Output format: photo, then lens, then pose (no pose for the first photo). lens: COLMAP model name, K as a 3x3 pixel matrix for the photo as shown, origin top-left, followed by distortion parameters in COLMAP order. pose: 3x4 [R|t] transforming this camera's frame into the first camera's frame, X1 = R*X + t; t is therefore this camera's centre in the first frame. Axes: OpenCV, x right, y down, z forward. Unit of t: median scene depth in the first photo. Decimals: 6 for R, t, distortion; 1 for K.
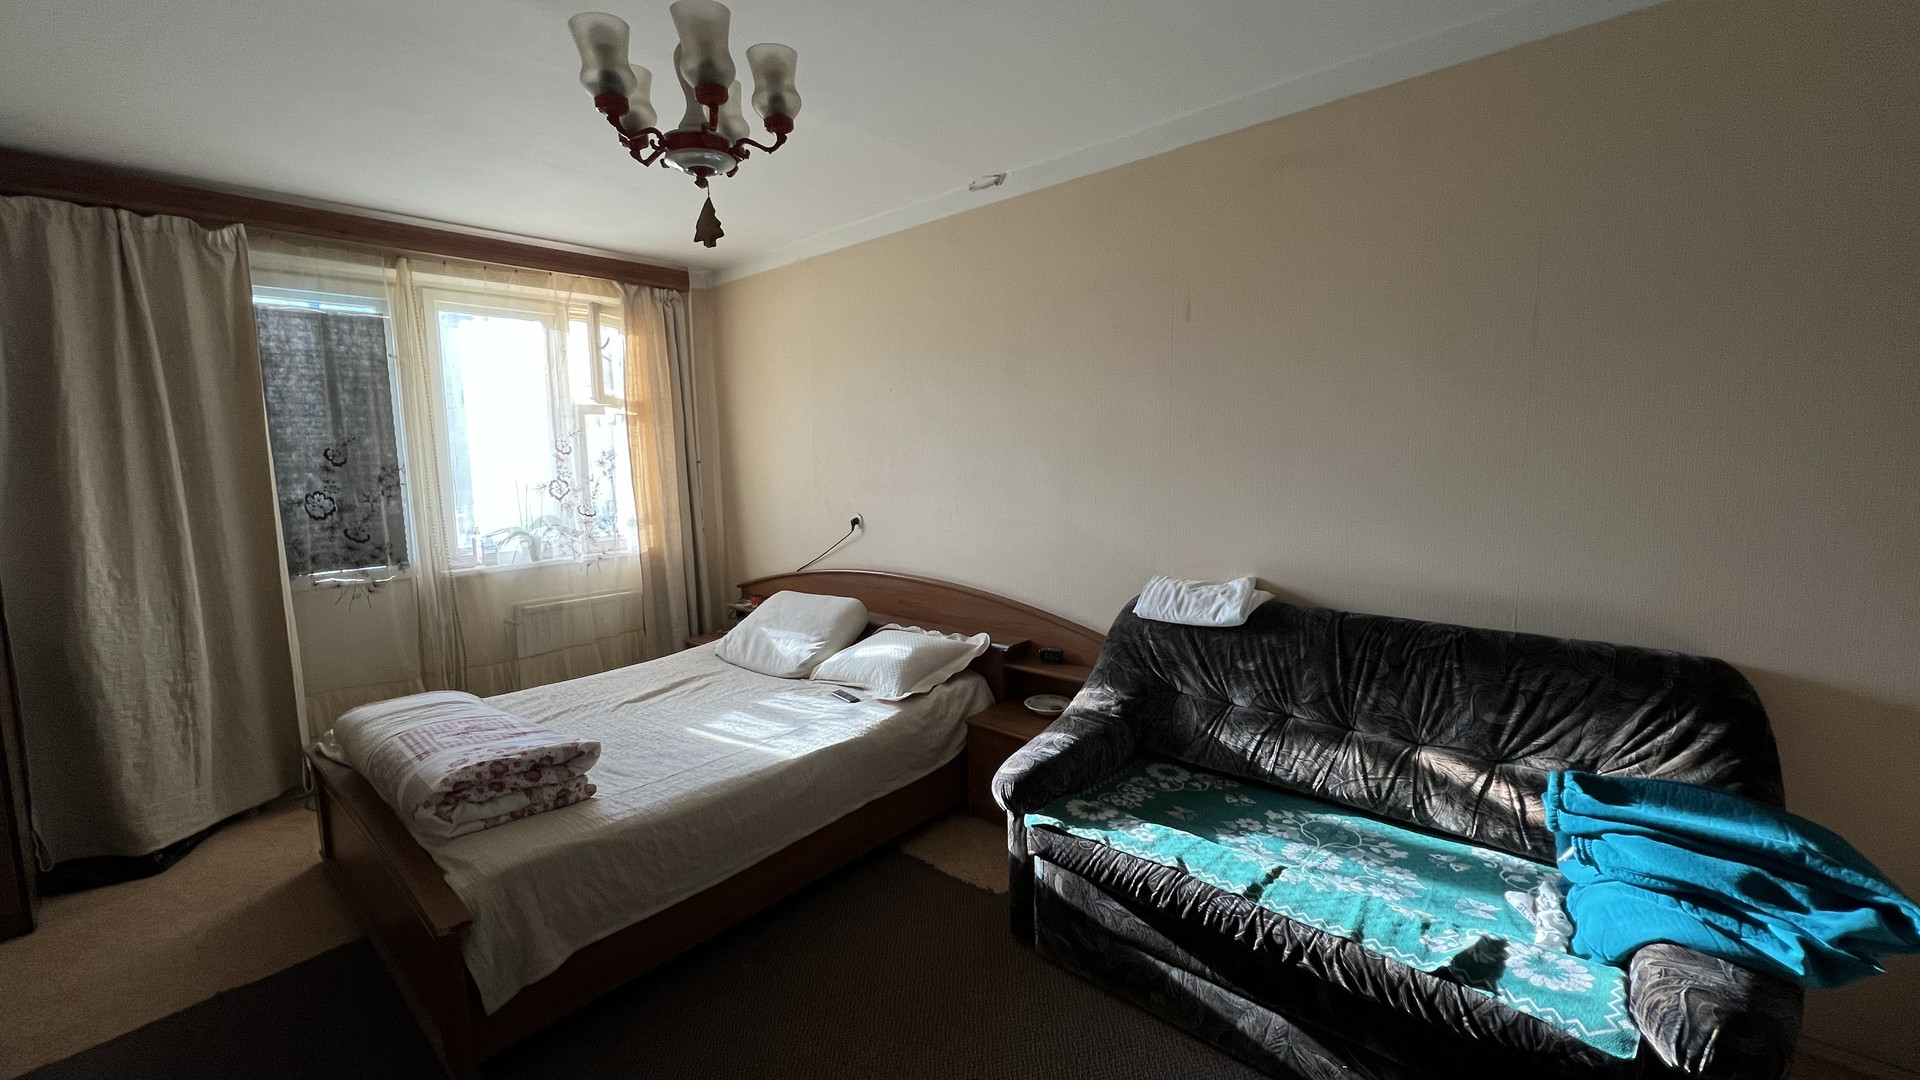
lens RADIAL K [[769.4, 0, 960.0], [0, 769.4, 535.7], [0, 0, 1]] dist [-0.002120, 0.000691]
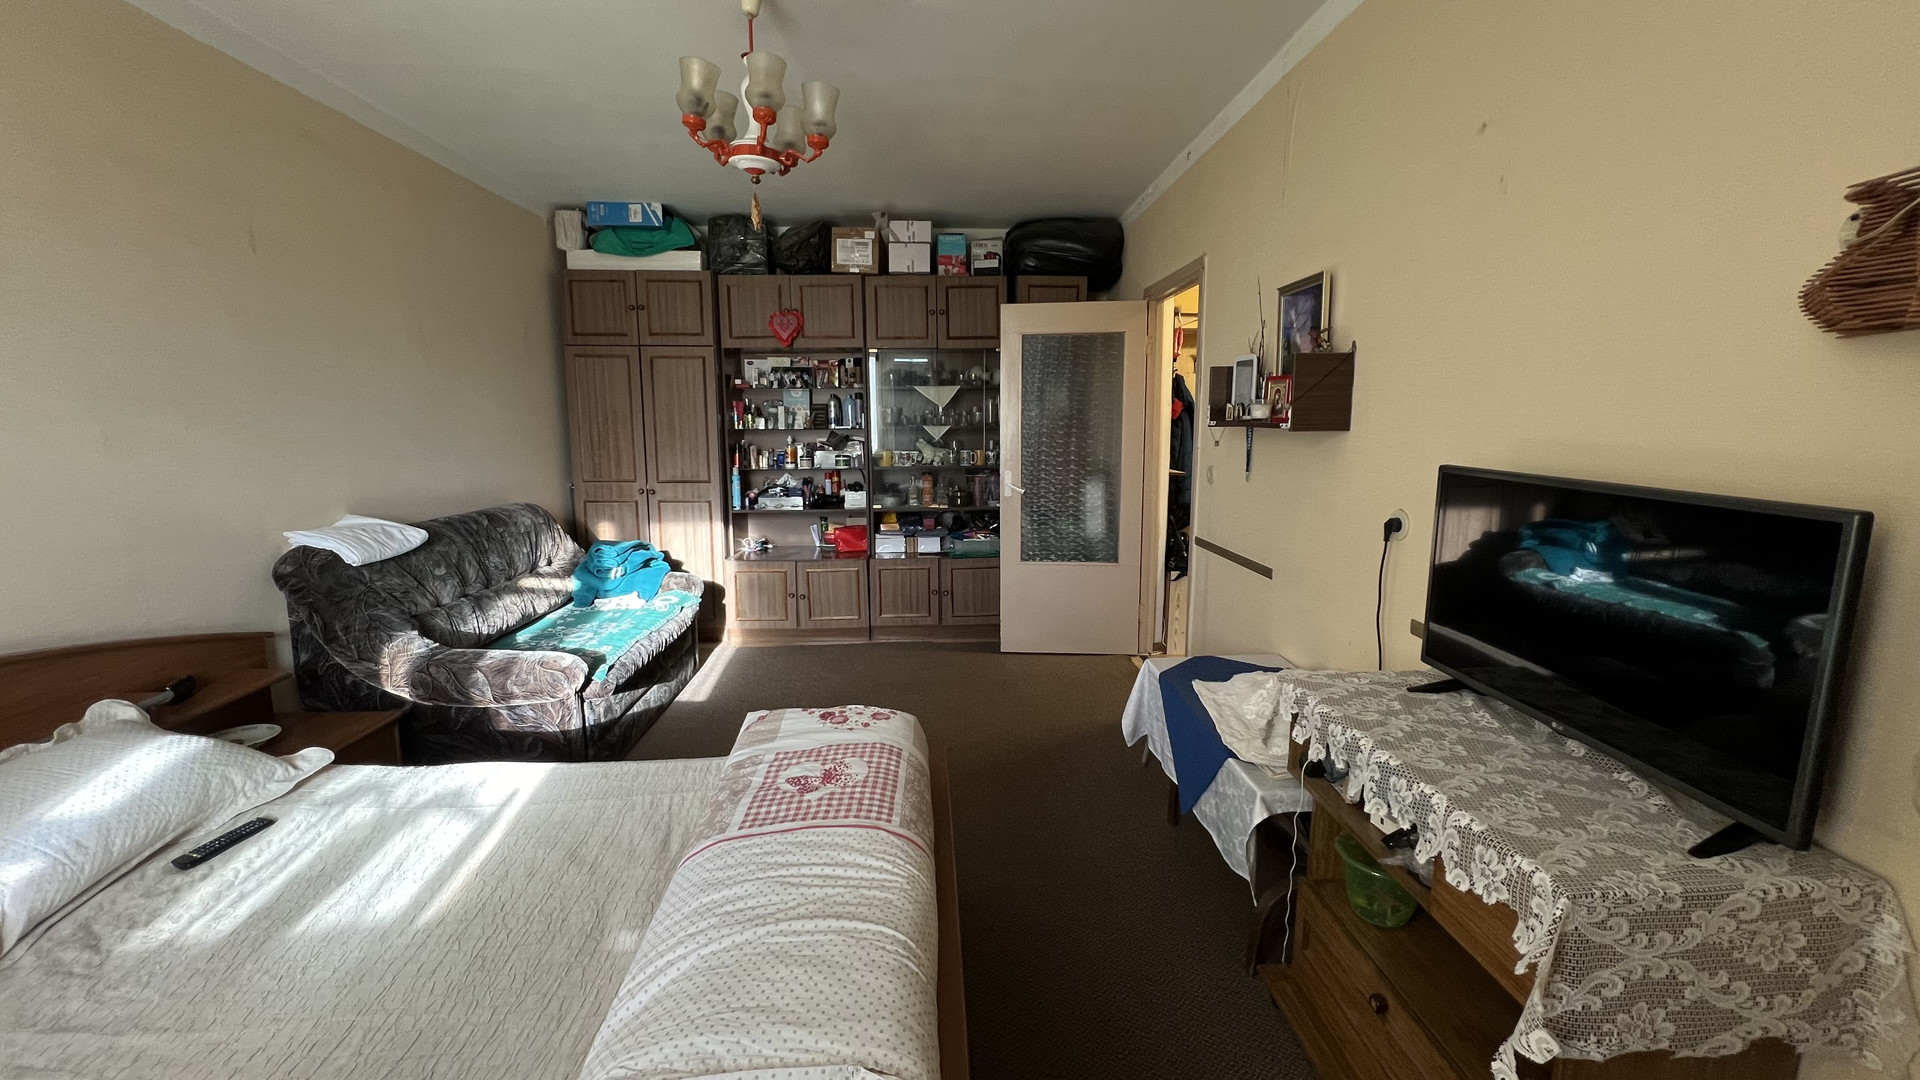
lens RADIAL K [[769.4, 0, 960.0], [0, 769.4, 535.7], [0, 0, 1]] dist [-0.002120, 0.000691]
pose [[-0.701059, -0.085658, 0.707940, -0.956222], [0.095774, 0.972455, 0.212507, -0.062526], [-0.706643, 0.216782, -0.673544, 1.073620]]
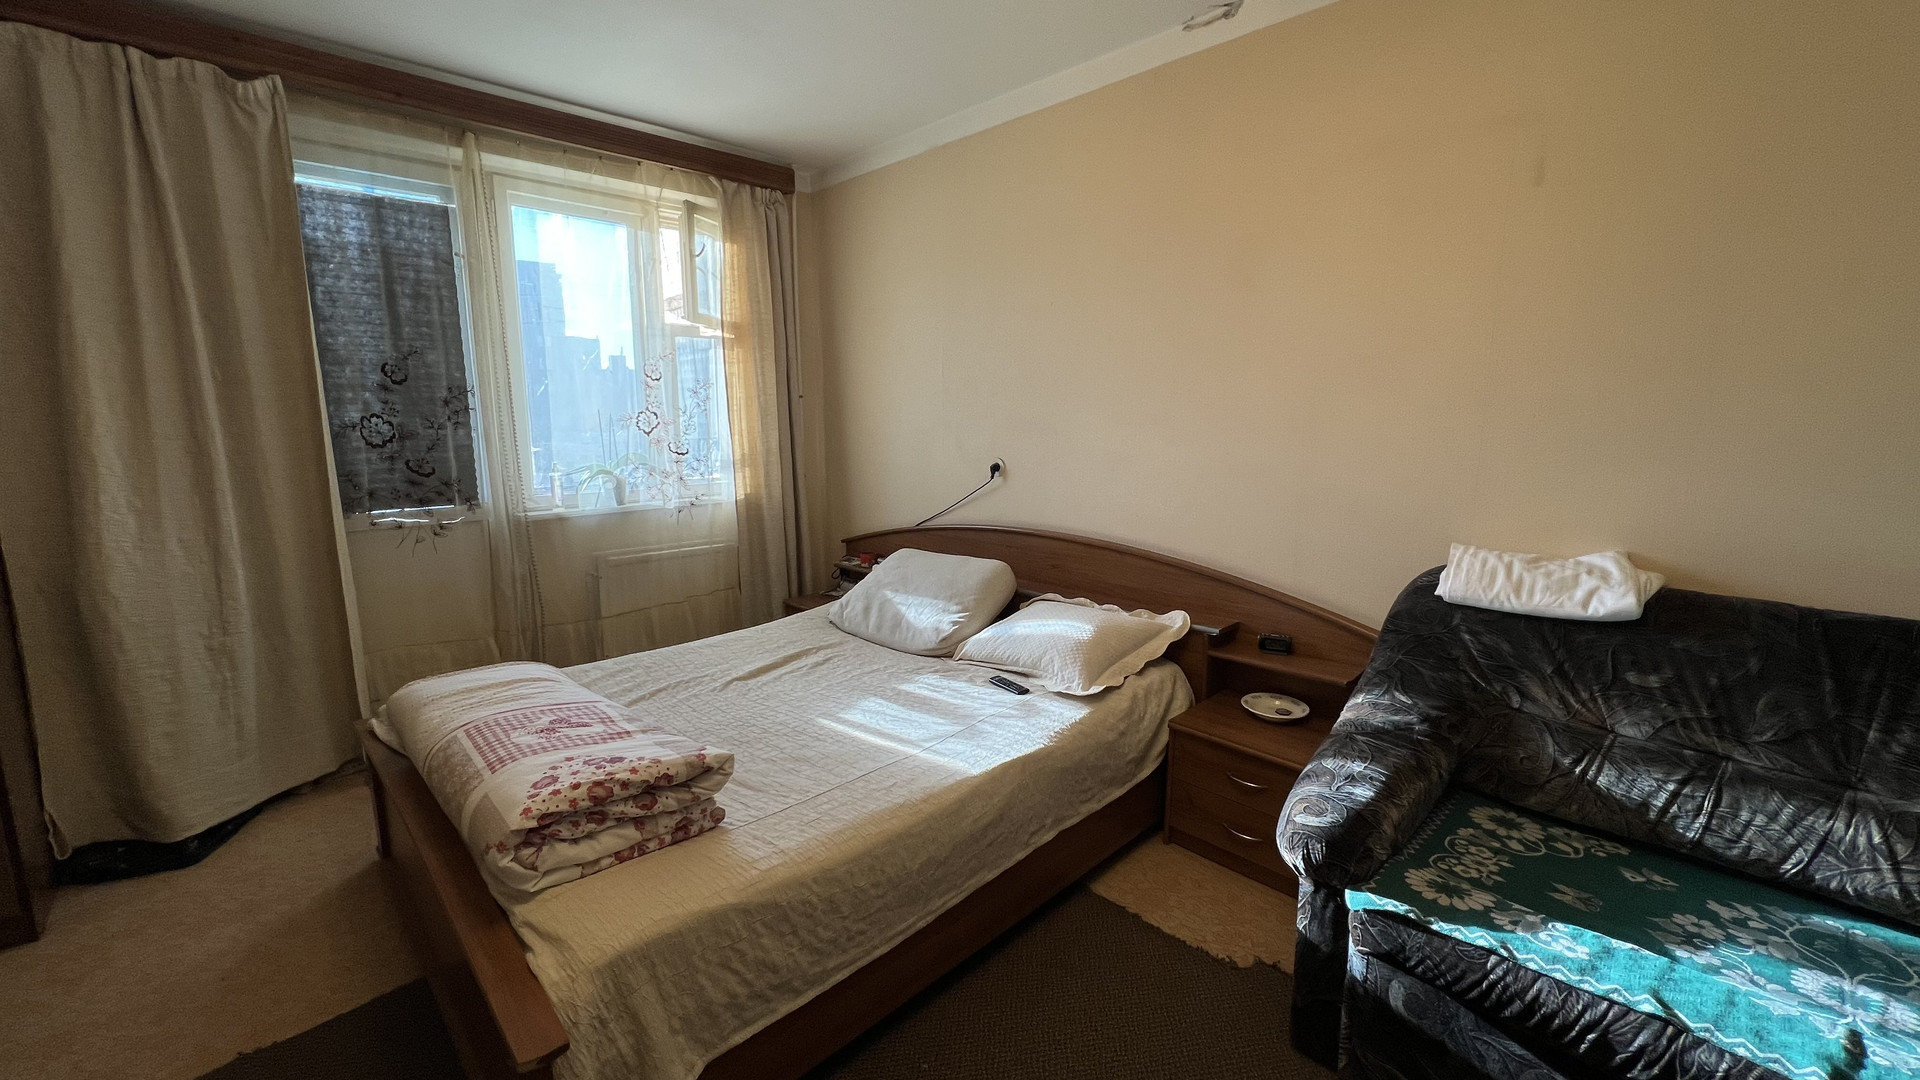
lens RADIAL K [[767.7, 0, 960.7], [0, 767.7, 534.9], [0, 0, 1]] dist [-0.000554, 0.000027]
pose [[0.997492, 0.029877, -0.064167, -0.171491], [-0.026617, 0.998340, 0.051076, 0.018291], [0.065586, -0.049240, 0.996631, 0.246323]]
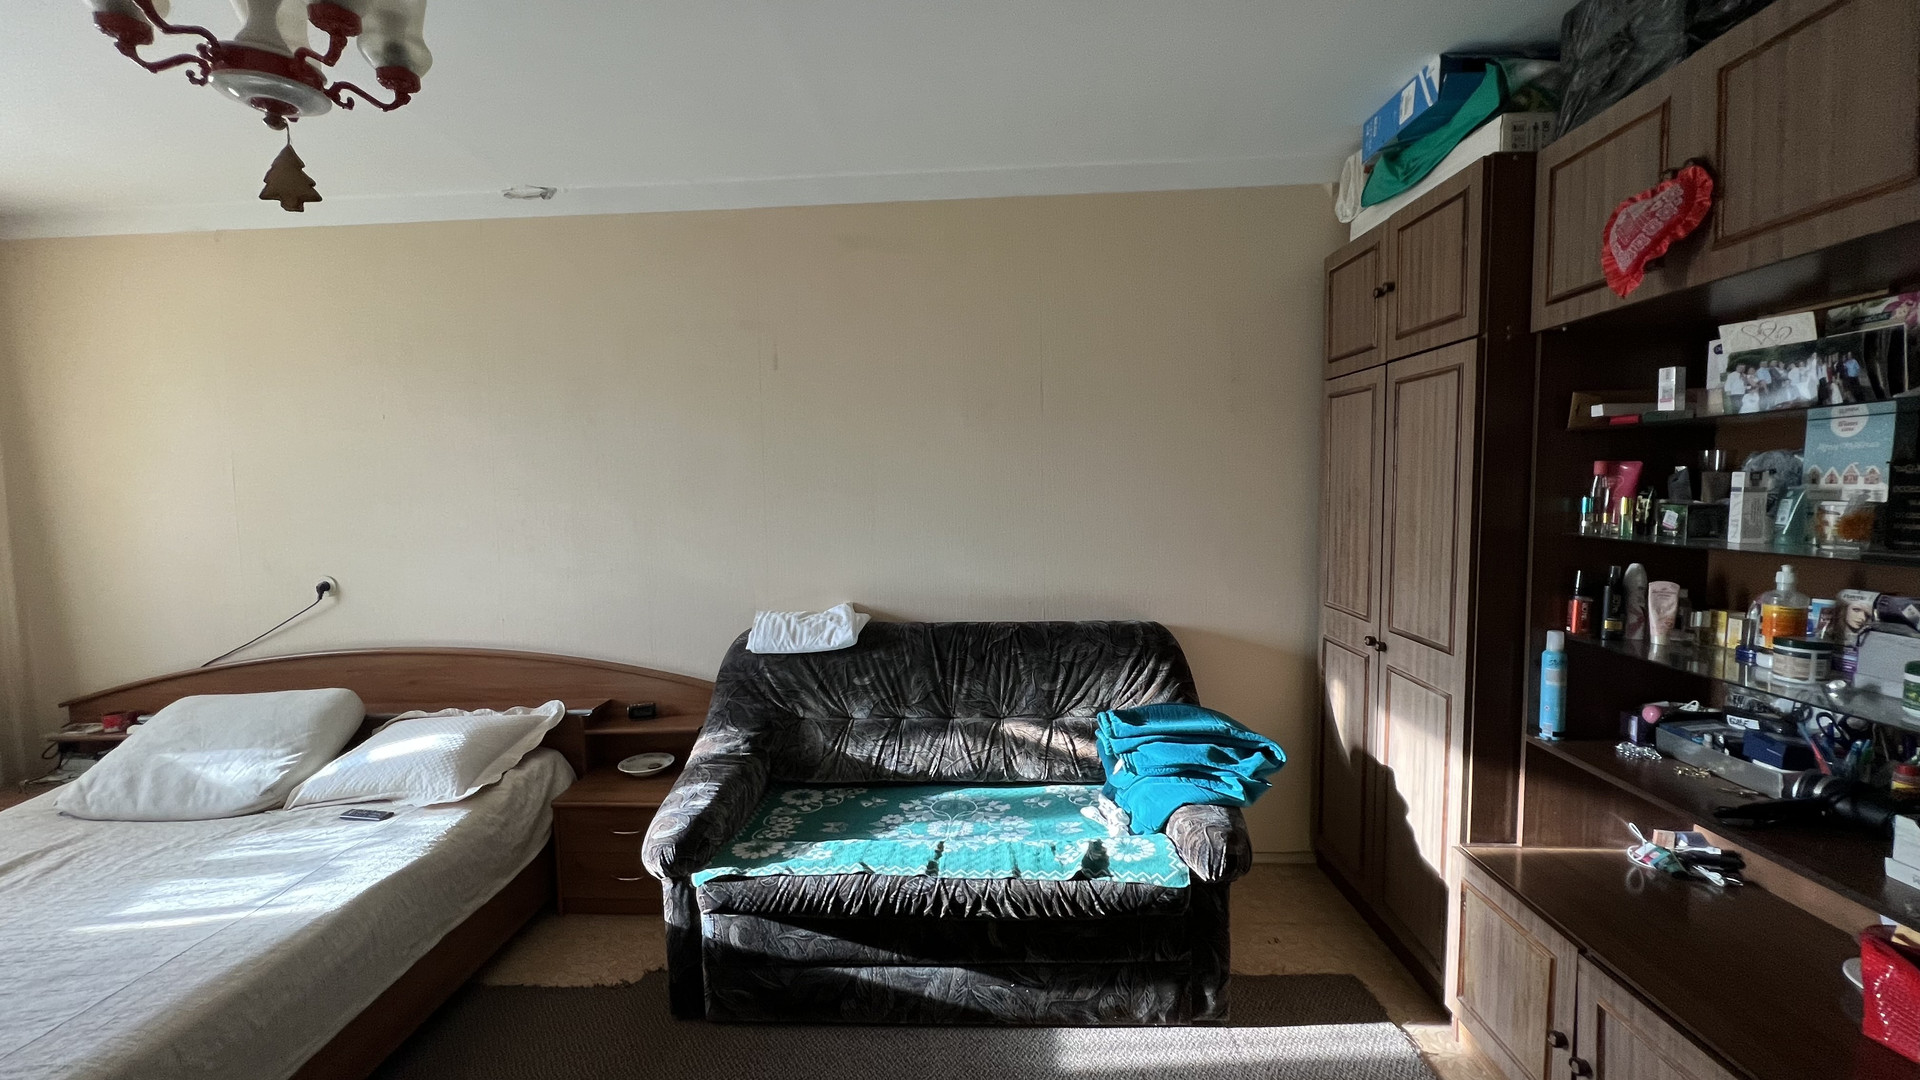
lens RADIAL K [[767.7, 0, 960.7], [0, 767.7, 534.9], [0, 0, 1]] dist [-0.000554, 0.000027]
pose [[0.772838, -0.039387, 0.633380, -0.185571], [0.077398, 0.996471, -0.032474, 0.004400], [-0.629866, 0.074119, 0.773159, 0.030455]]
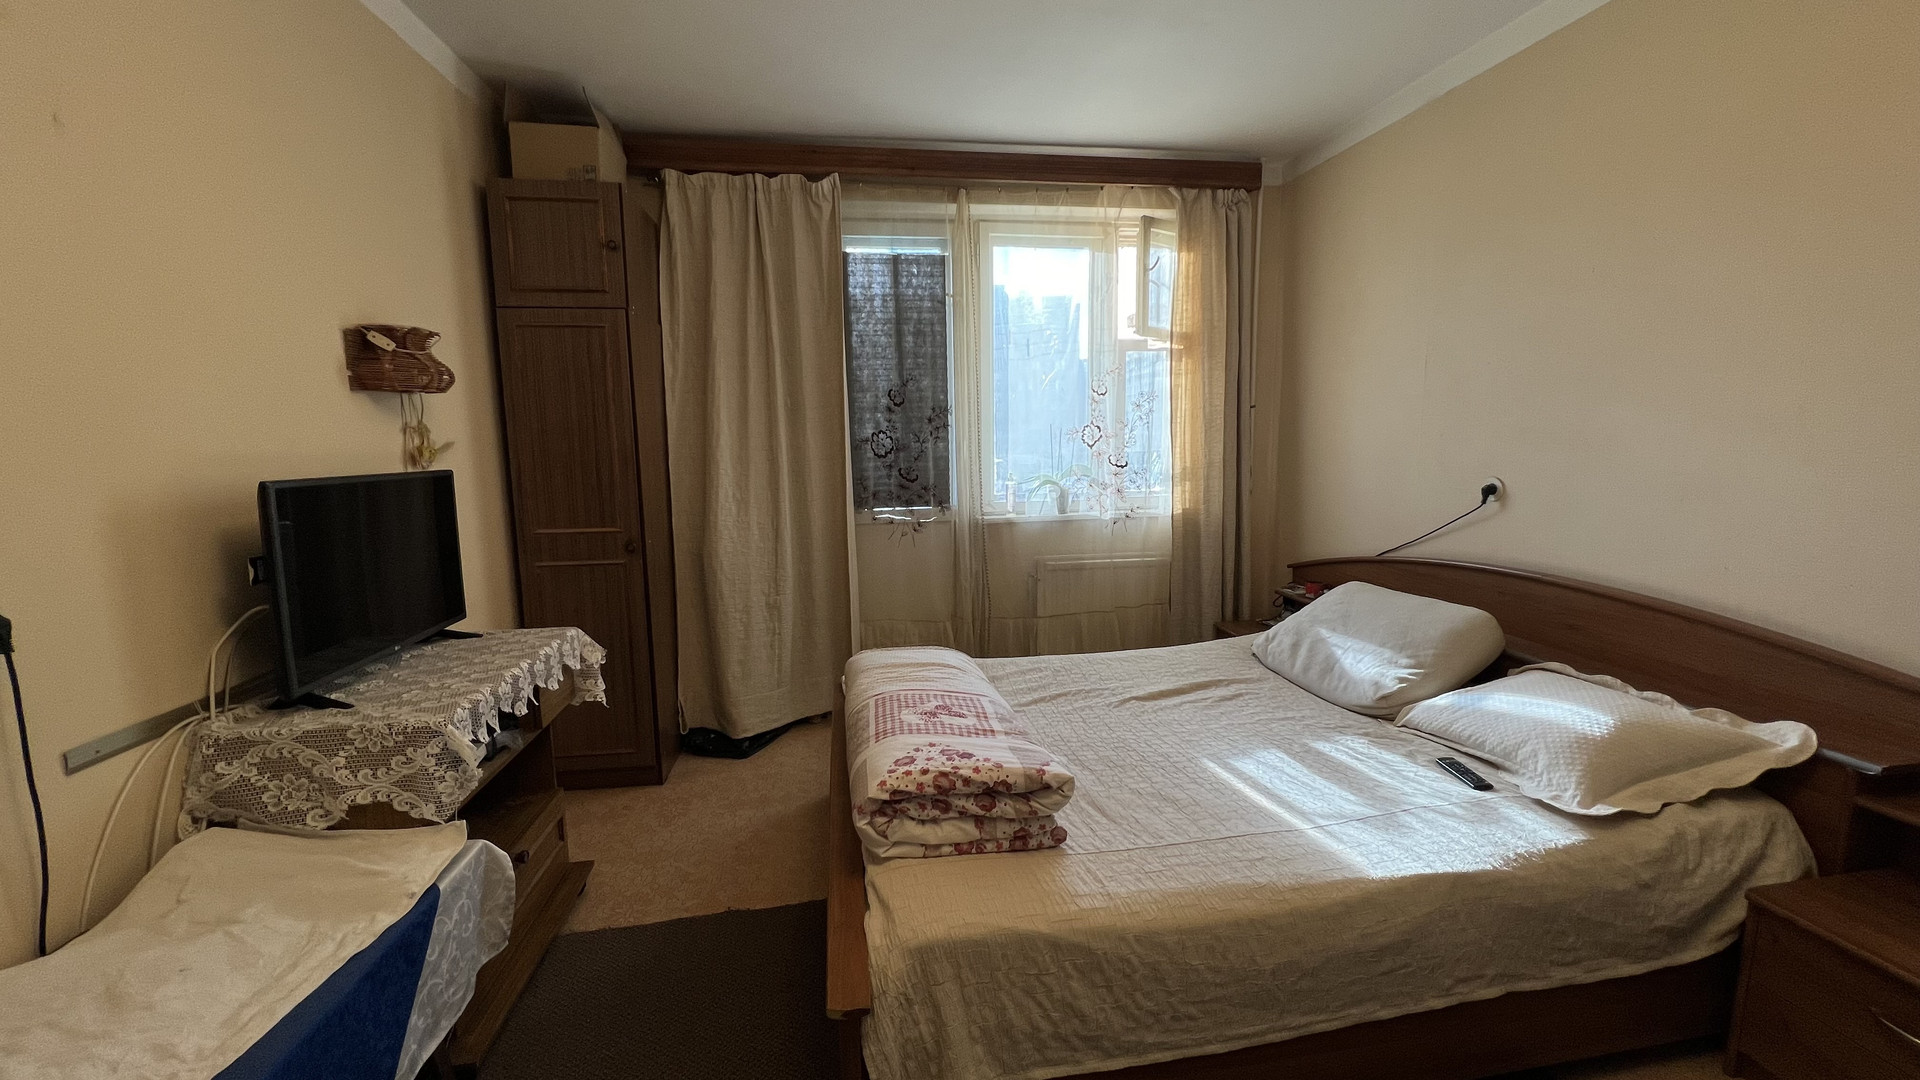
lens RADIAL K [[767.3, 0, 961.9], [0, 767.3, 536.0], [0, 0, 1]] dist [0.001130, 0.000269]
pose [[0.776057, 0.094429, -0.623553, -0.108014], [-0.068679, 0.995501, 0.065281, 0.012038], [0.626912, -0.007837, 0.779051, 0.317298]]
